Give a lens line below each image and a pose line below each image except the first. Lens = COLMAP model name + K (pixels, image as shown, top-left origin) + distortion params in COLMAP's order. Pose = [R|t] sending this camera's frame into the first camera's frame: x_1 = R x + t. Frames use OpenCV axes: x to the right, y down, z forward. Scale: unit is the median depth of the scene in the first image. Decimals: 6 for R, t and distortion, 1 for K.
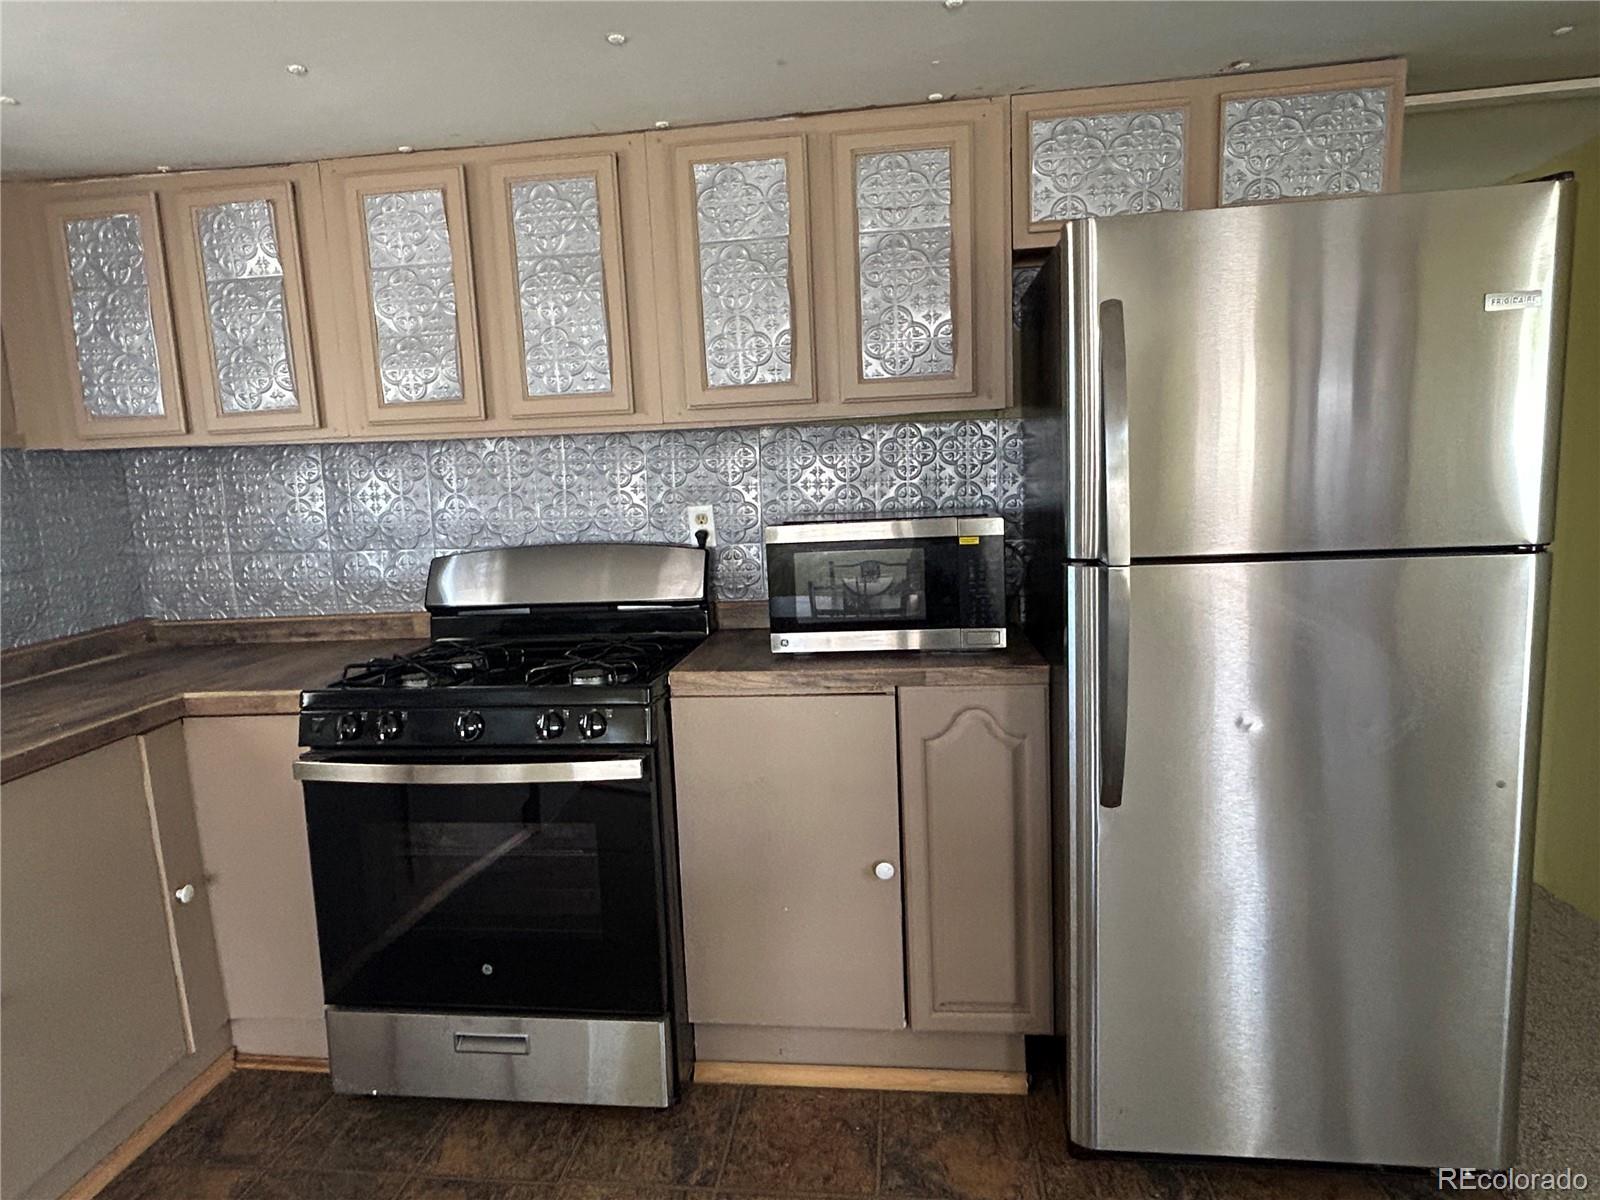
lens RADIAL K [[953.6, 0, 792.7], [0, 953.6, 587.5], [0, 0, 1]] dist [-0.000964, -0.004471]
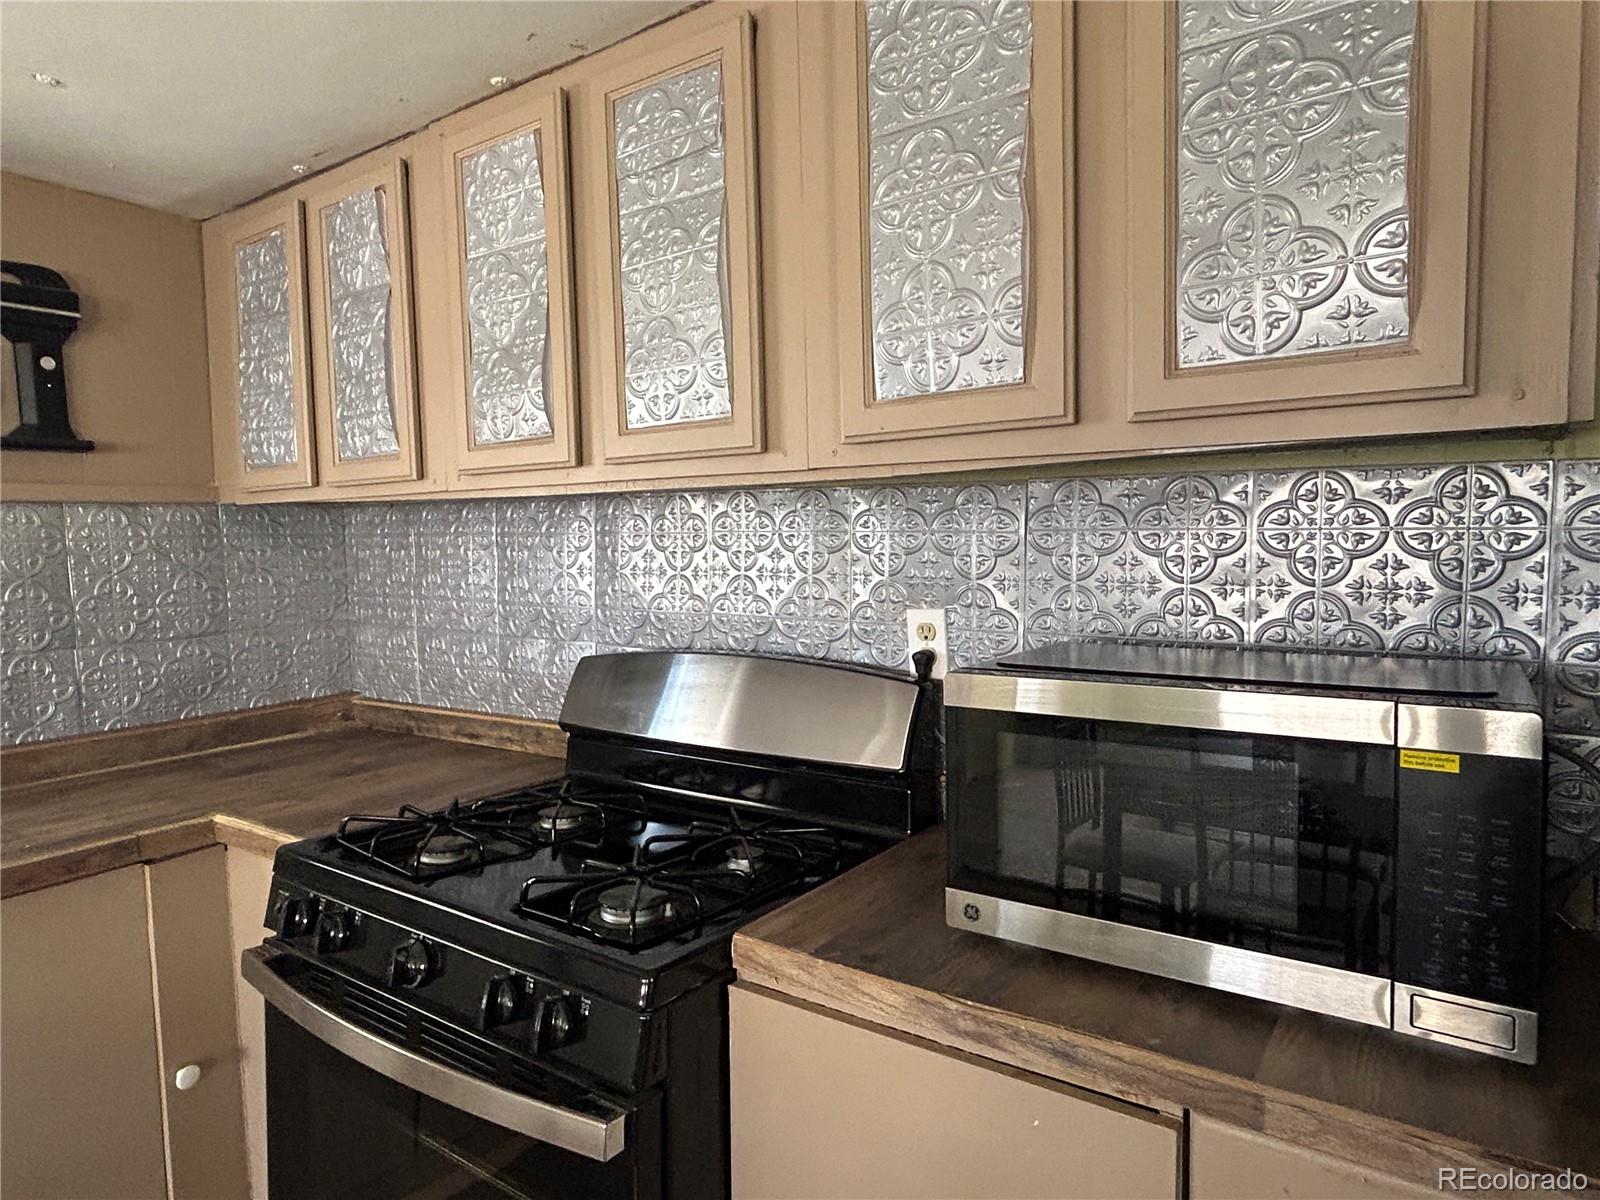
lens RADIAL K [[953.6, 0, 787.6], [0, 953.6, 594.2], [0, 0, 1]] dist [-0.000964, -0.004471]
pose [[0.880592, 0.055975, -0.470558, 0.123304], [-0.085436, 0.995480, -0.041466, -0.072182], [0.466111, 0.076717, 0.881394, 0.490243]]
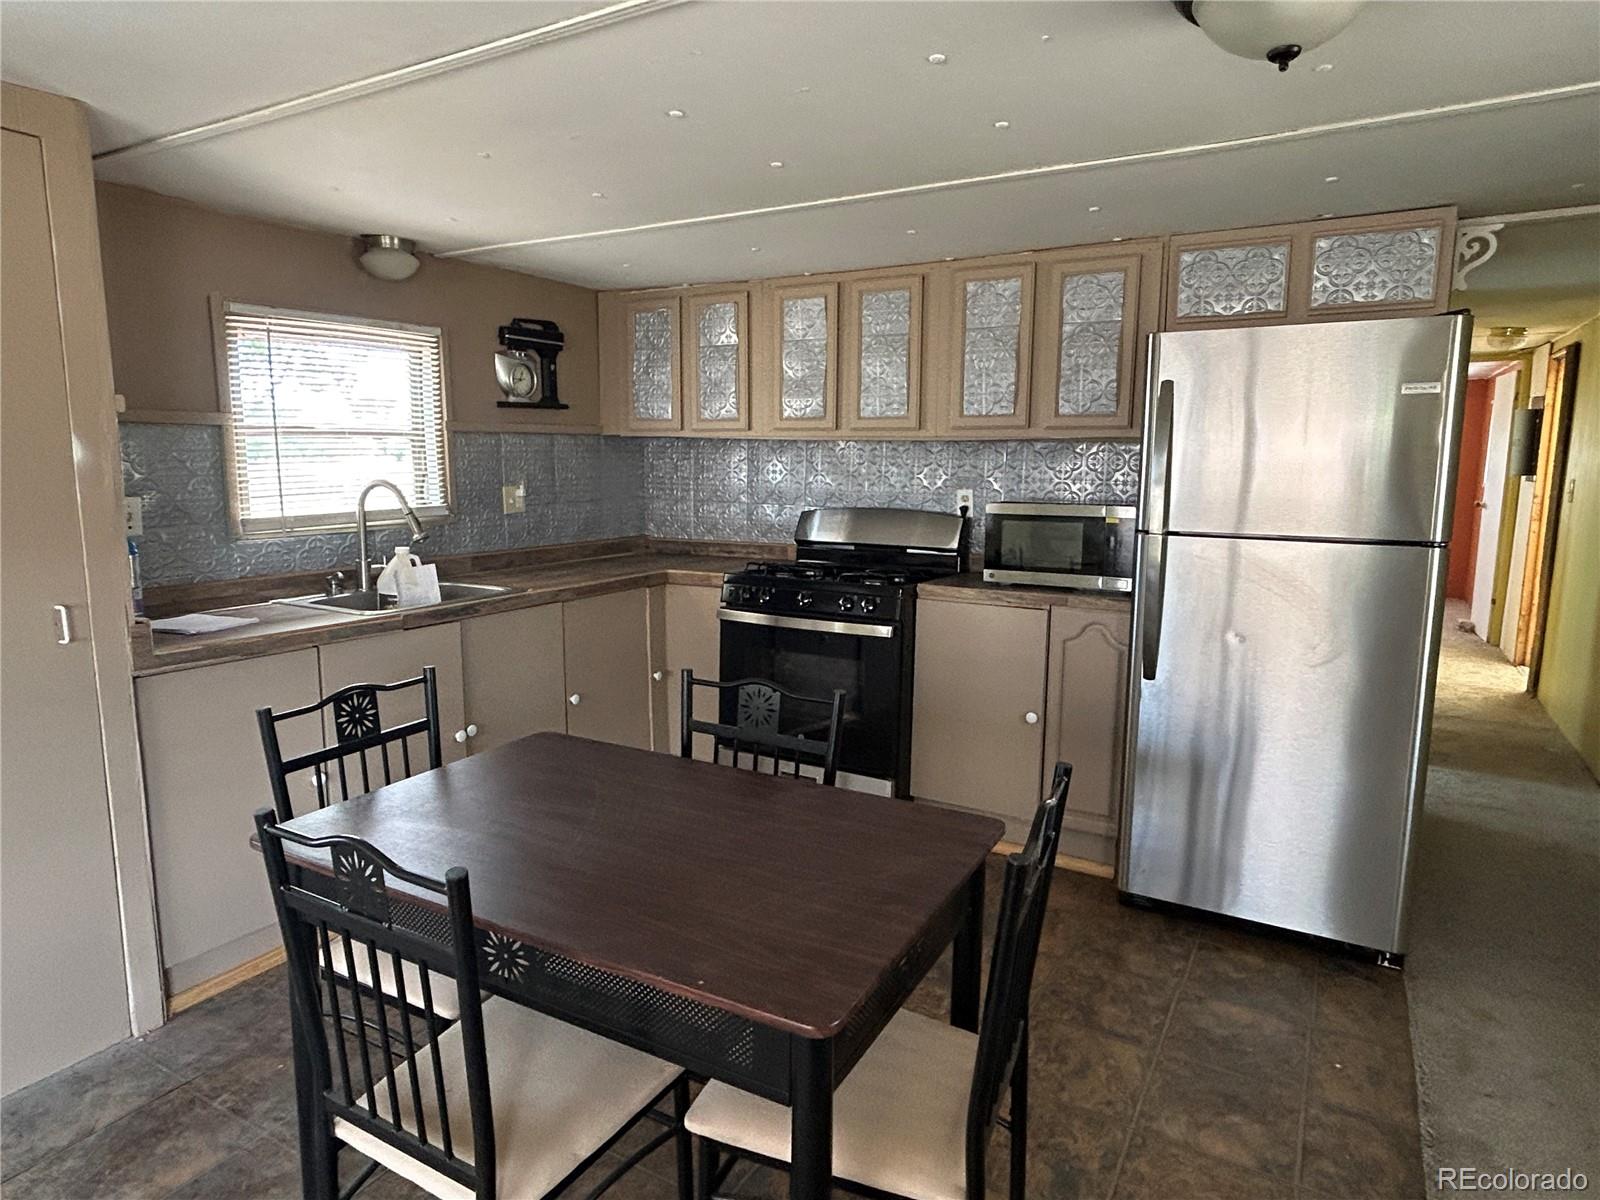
lens RADIAL K [[953.6, 0, 792.1], [0, 953.6, 592.0], [0, 0, 1]] dist [-0.000964, -0.004471]
pose [[0.915499, 0.107463, -0.387703, 0.297903], [-0.103556, 0.994140, 0.031025, 0.067567], [0.388765, 0.011746, 0.921262, -0.596292]]
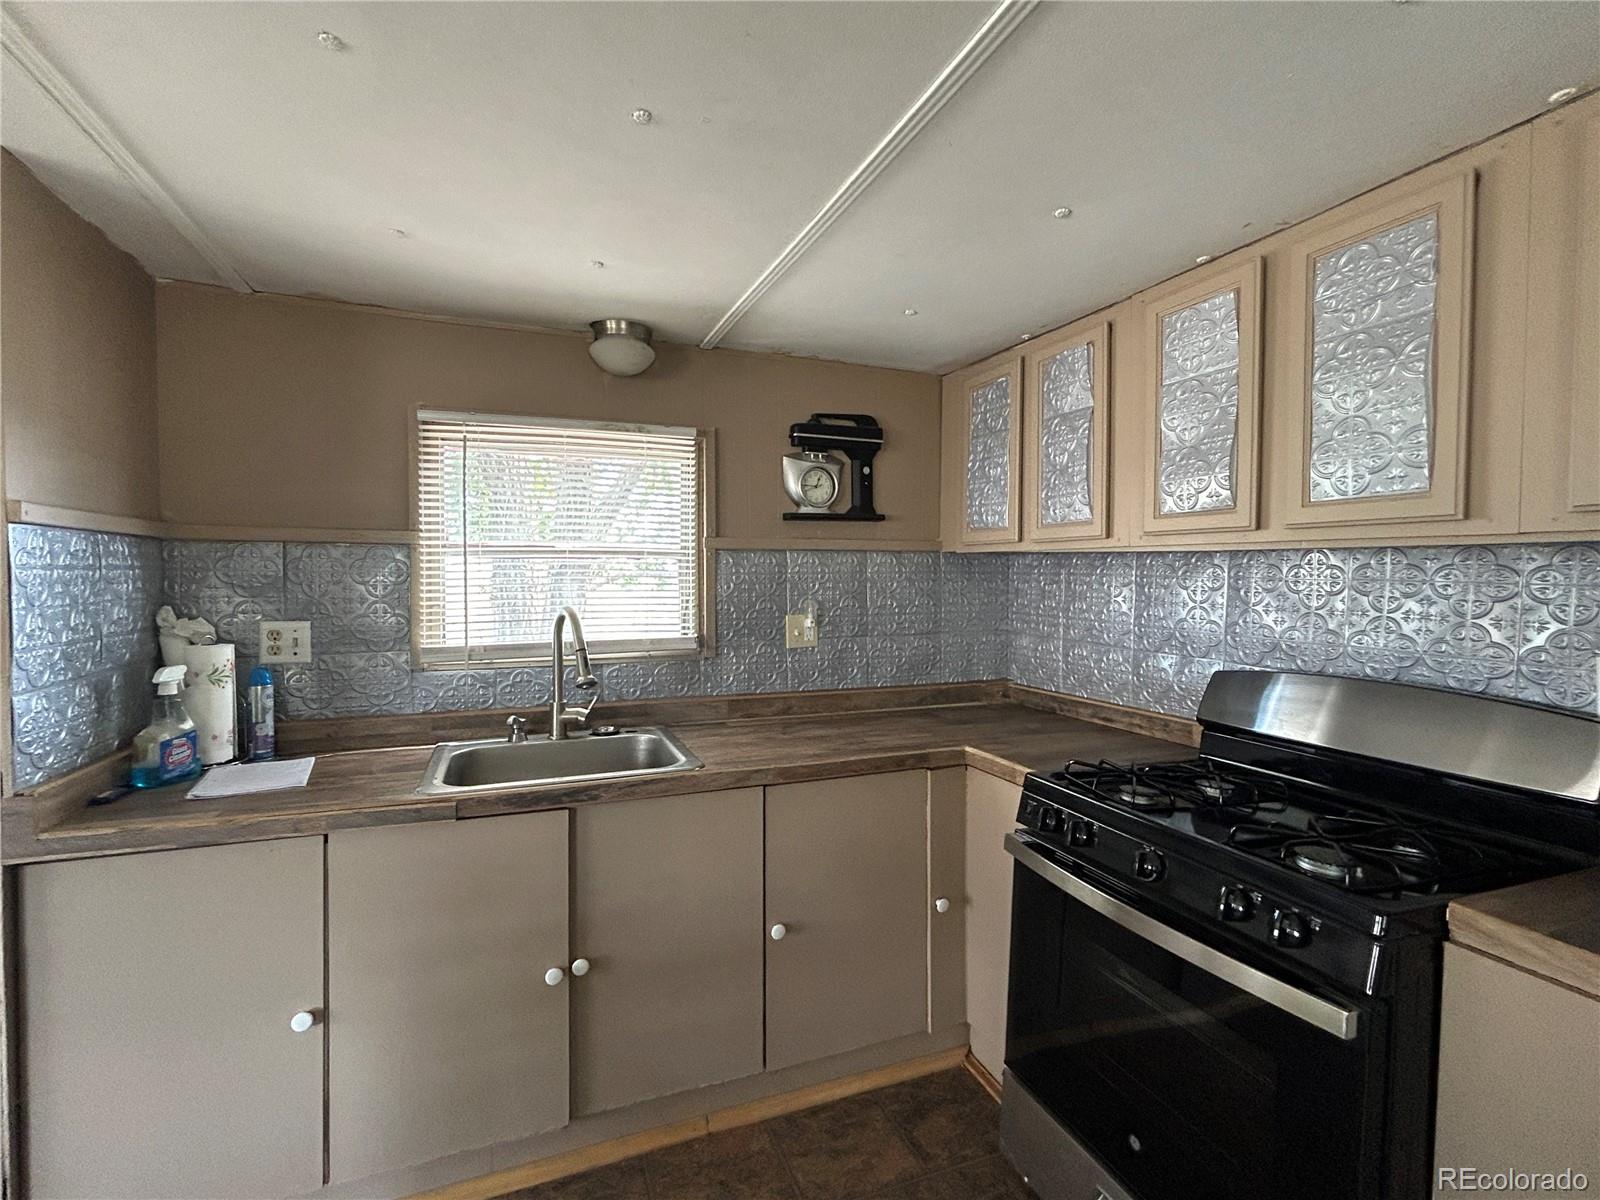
lens RADIAL K [[731.2, 0, 795.4], [0, 731.2, 595.9], [0, 0, 1]] dist [-0.000049, 0.001905]
pose [[0.473960, 0.074435, -0.877394, 0.080577], [-0.149941, 0.988691, 0.002881, -0.051252], [0.867686, 0.130192, 0.479761, 0.300676]]
